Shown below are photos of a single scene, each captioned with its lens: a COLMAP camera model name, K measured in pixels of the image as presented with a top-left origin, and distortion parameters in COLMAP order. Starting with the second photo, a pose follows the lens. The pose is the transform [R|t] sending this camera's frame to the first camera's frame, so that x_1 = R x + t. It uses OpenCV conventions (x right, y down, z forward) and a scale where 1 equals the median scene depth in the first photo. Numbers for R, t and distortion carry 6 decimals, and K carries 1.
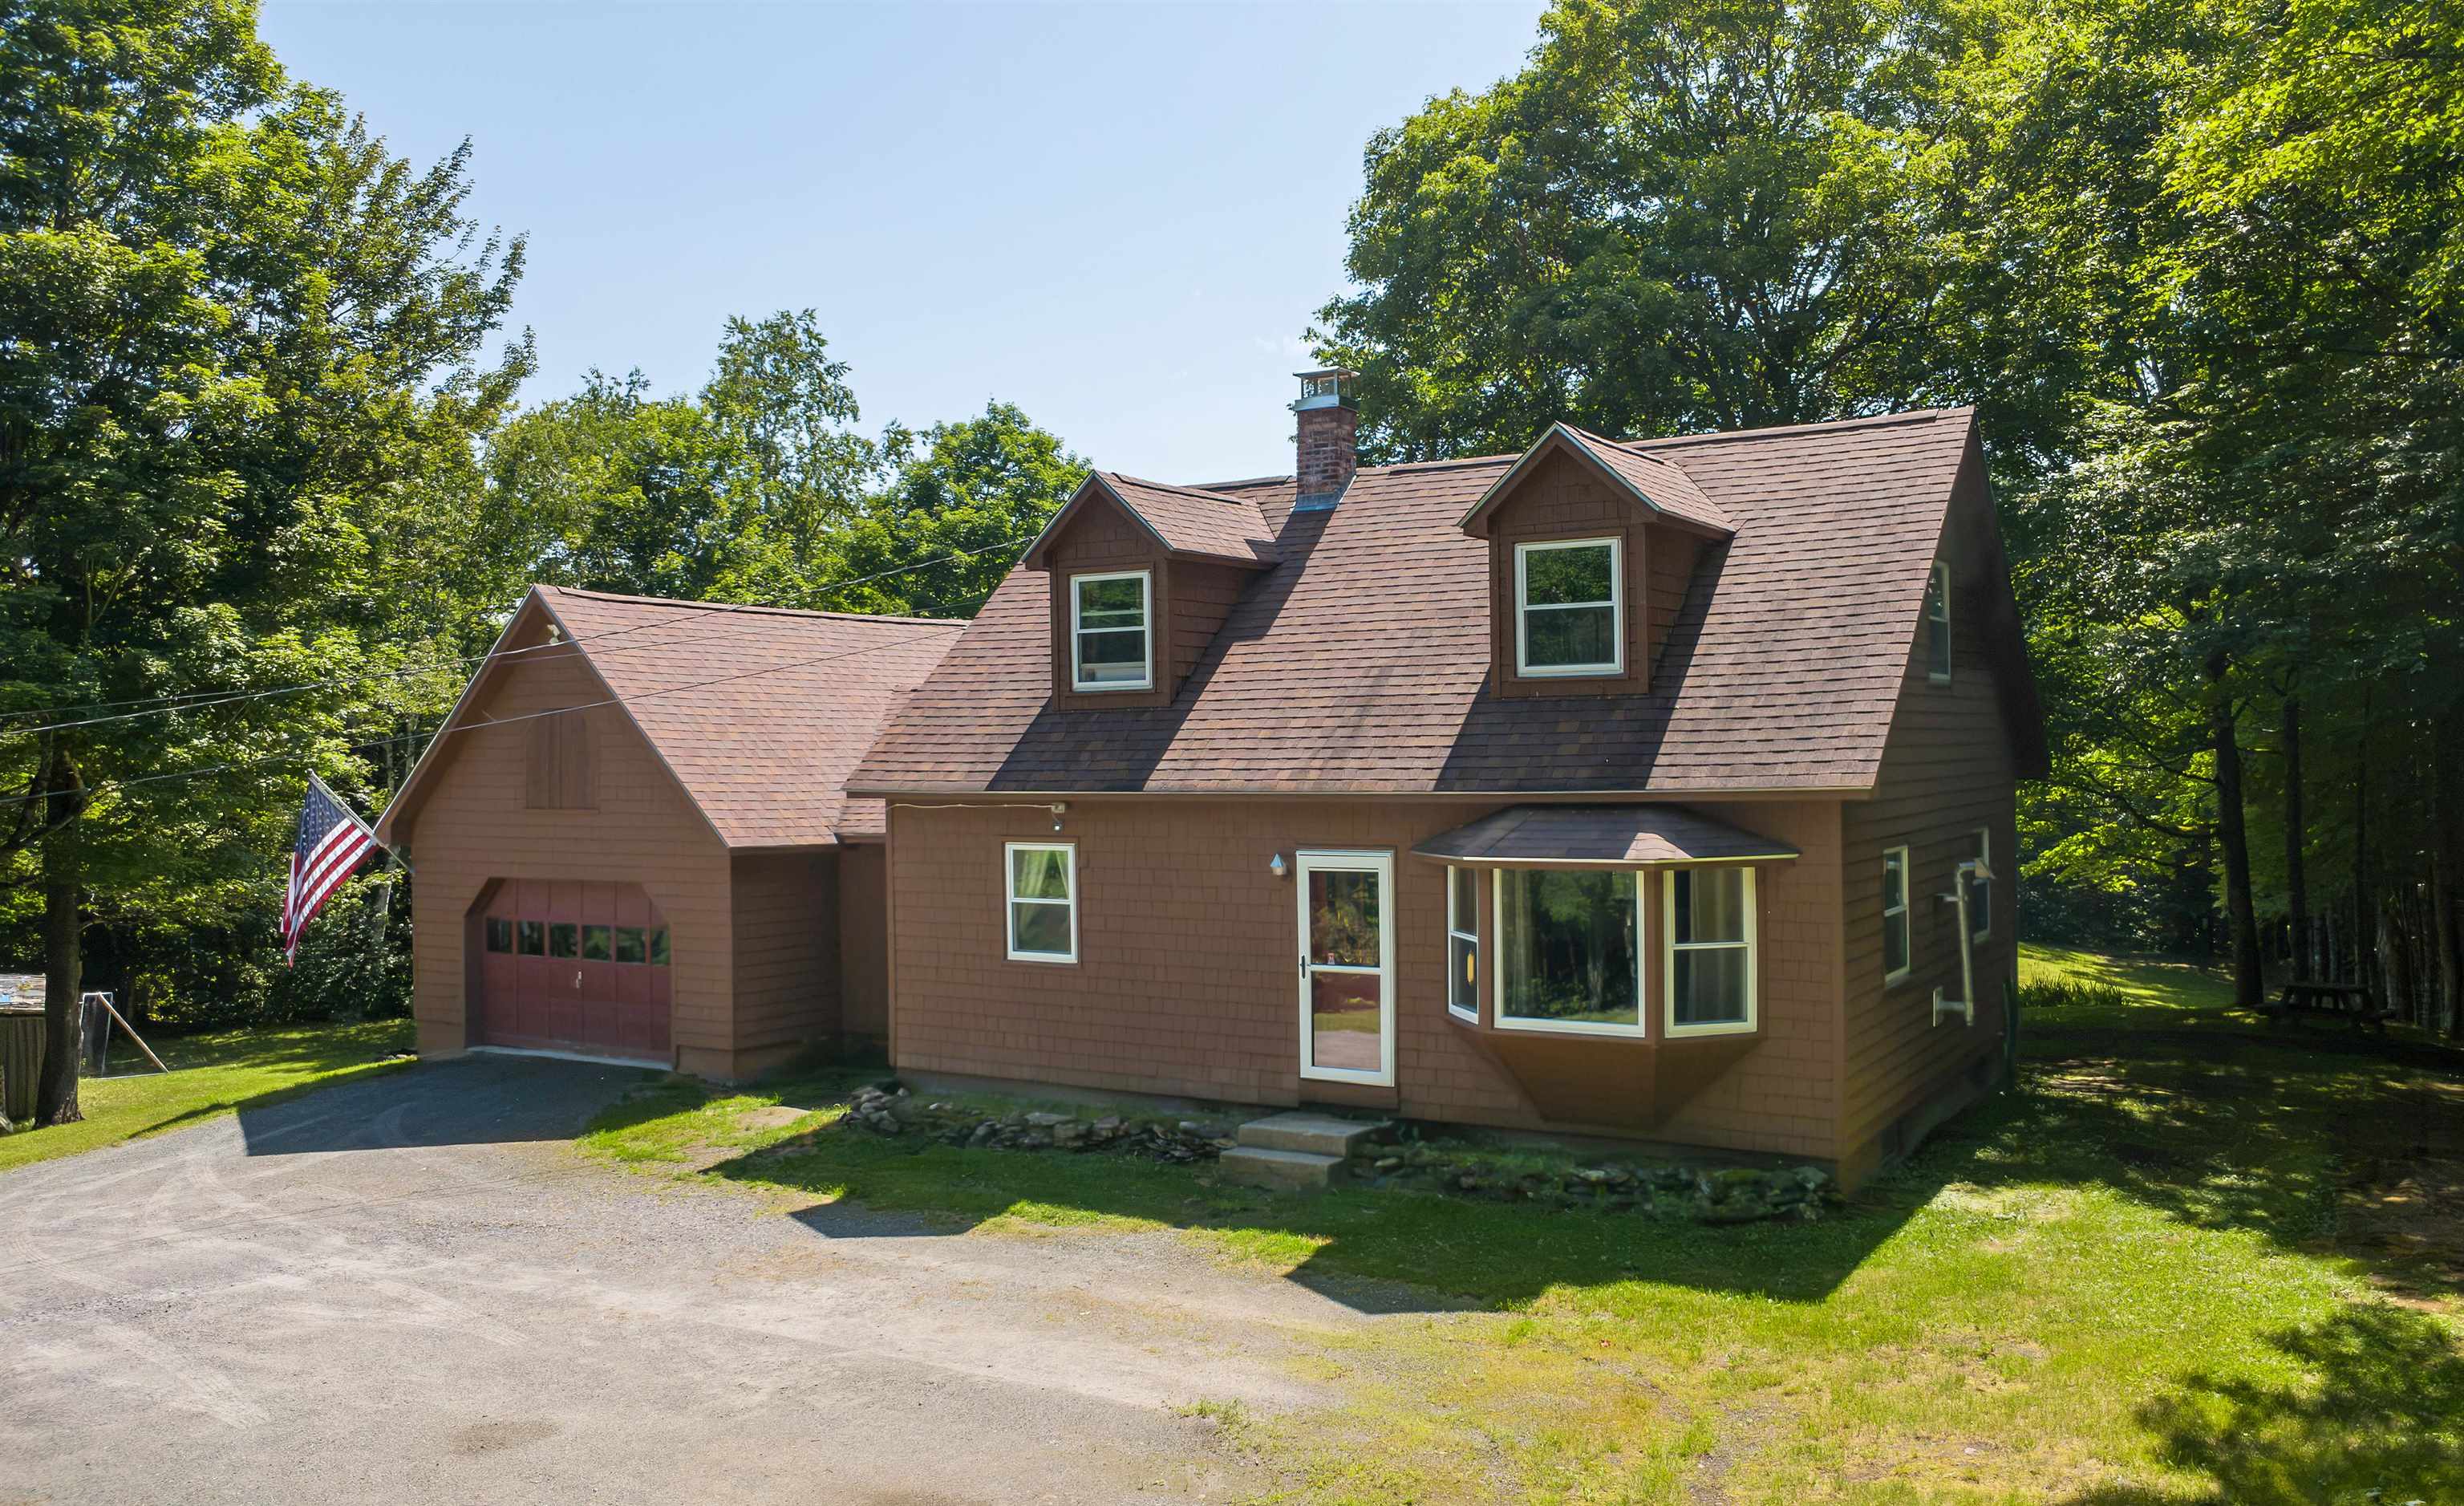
lens RADIAL K [[1701.4, 0, 1232.0], [0, 1701.4, 753.0], [0, 0, 1]] dist [0.038253, -0.006677]
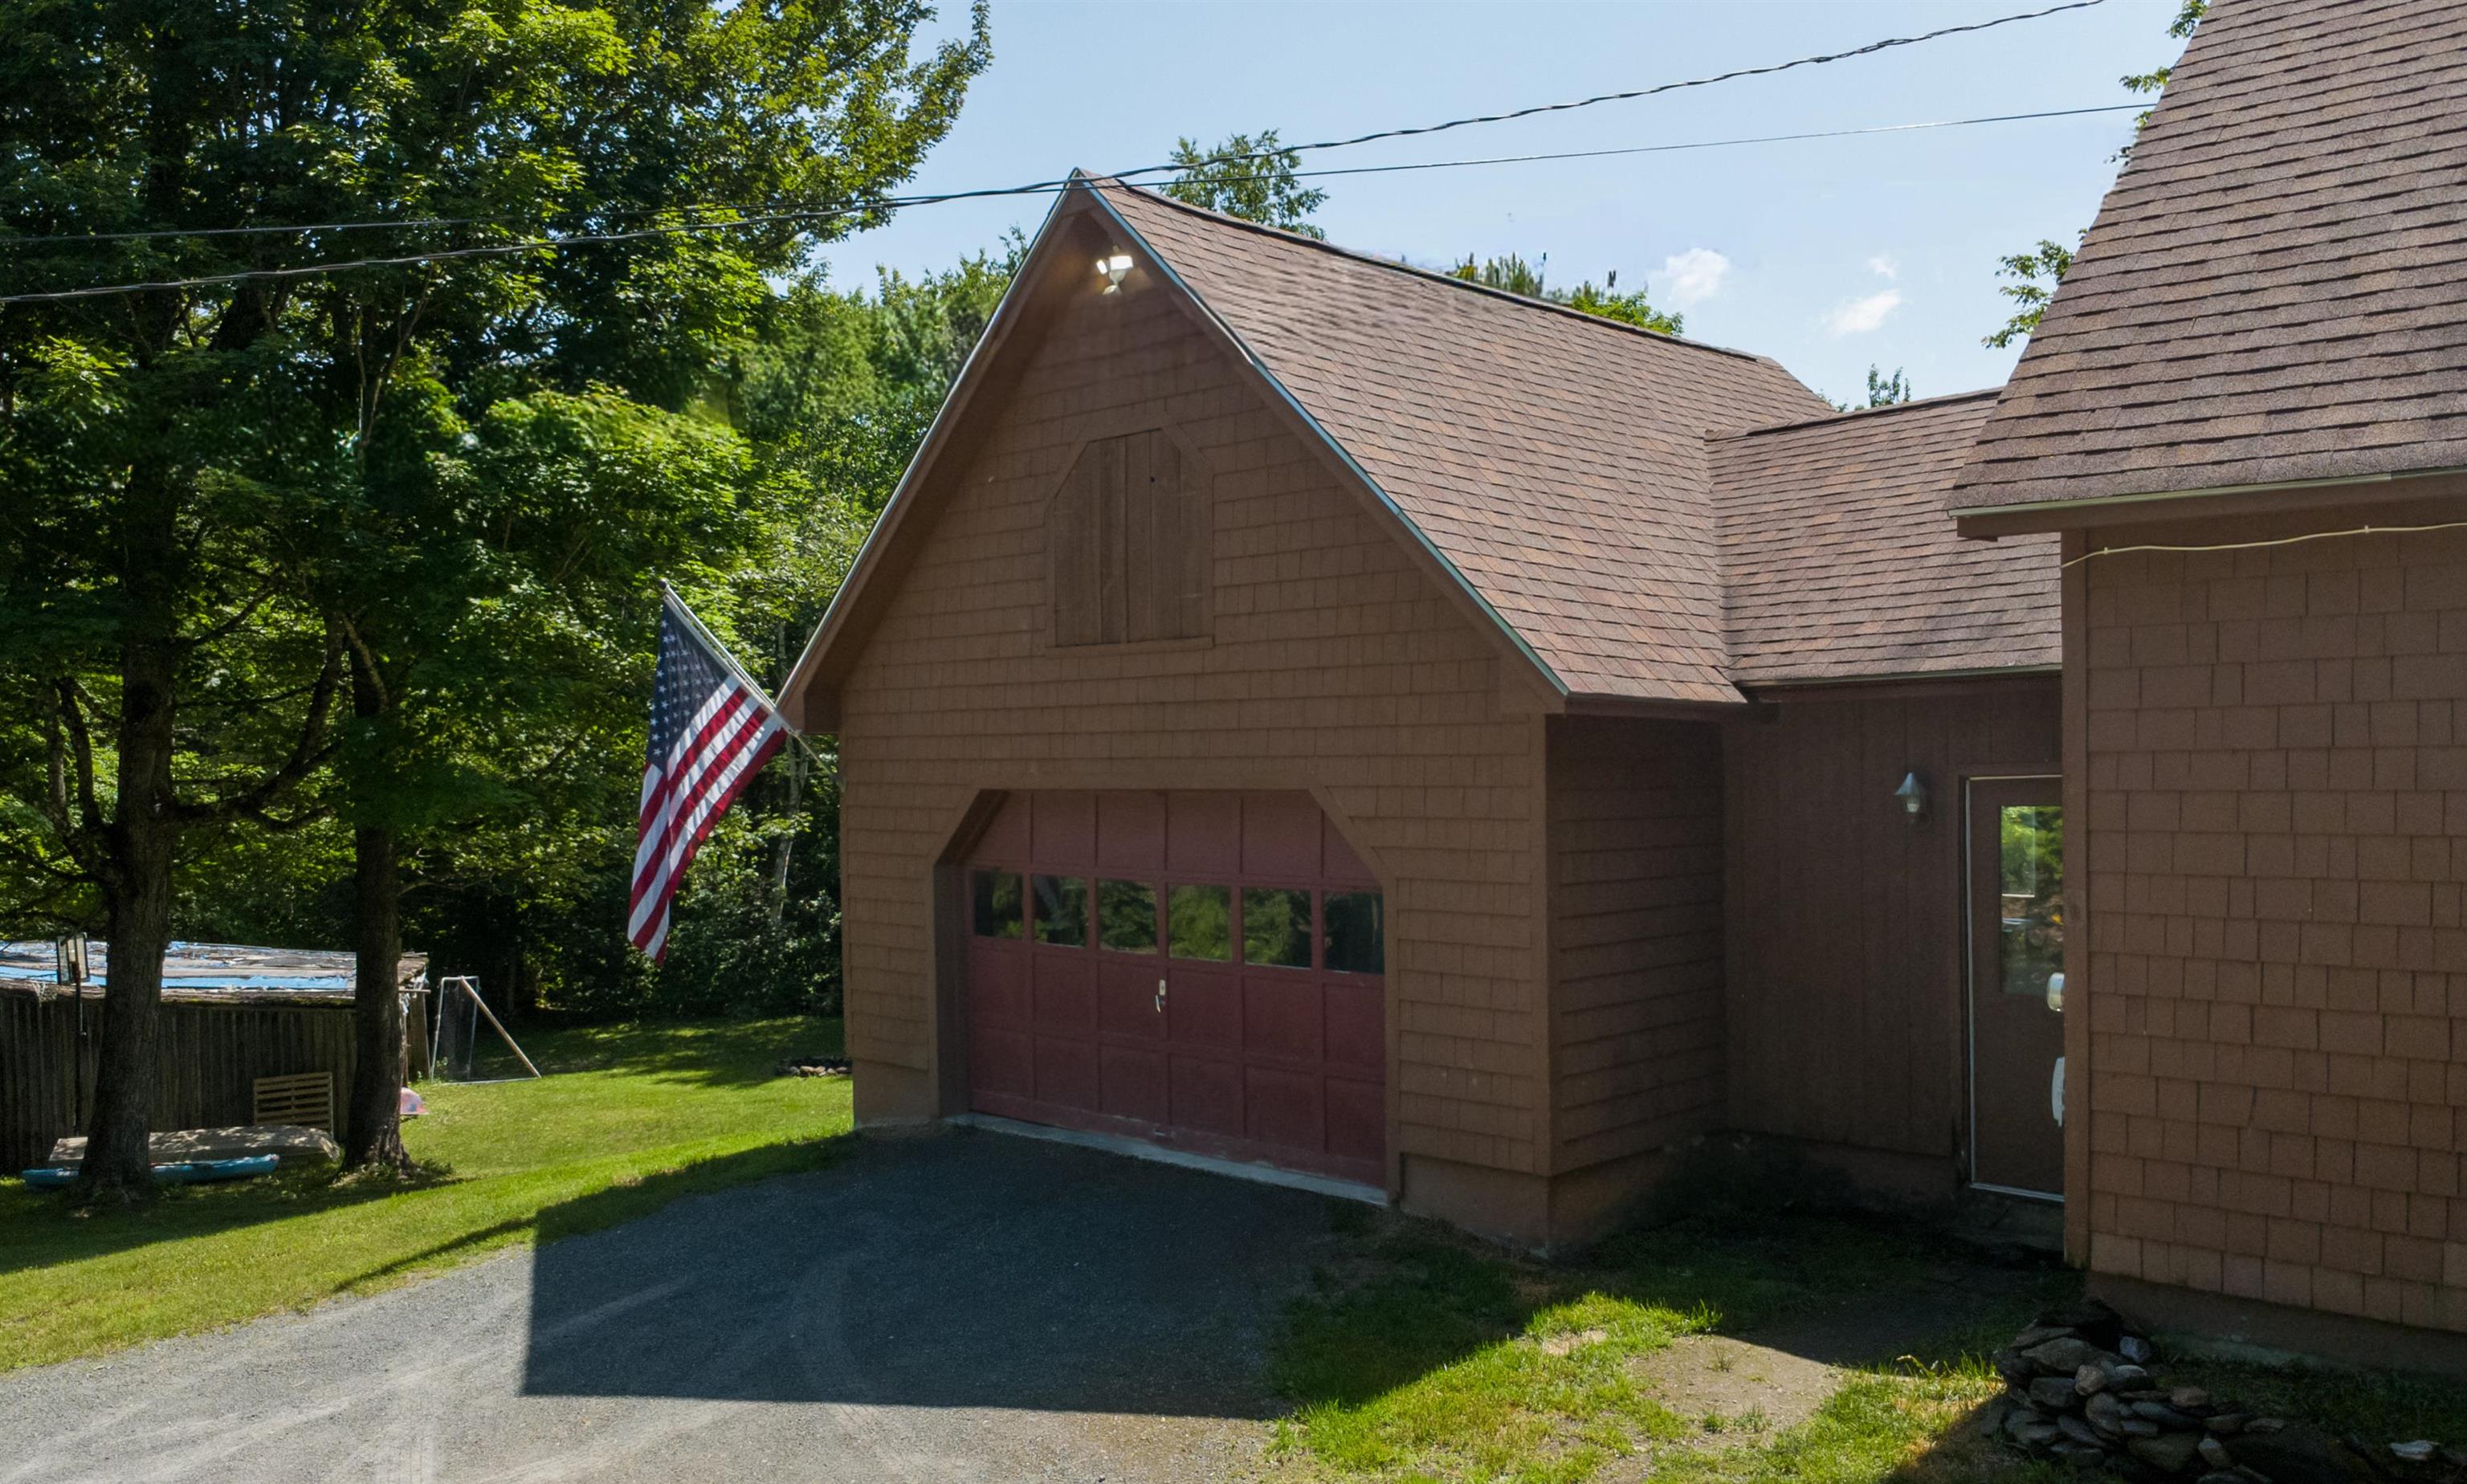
lens RADIAL K [[1861.3, 0, 1233.5], [0, 1861.3, 742.0], [0, 0, 1]] dist [0.008525, 0.005430]
pose [[0.976253, -0.003928, -0.216598, -0.214436], [0.004969, 0.999979, 0.004262, 0.050589], [0.216577, -0.005237, 0.976252, 0.422918]]
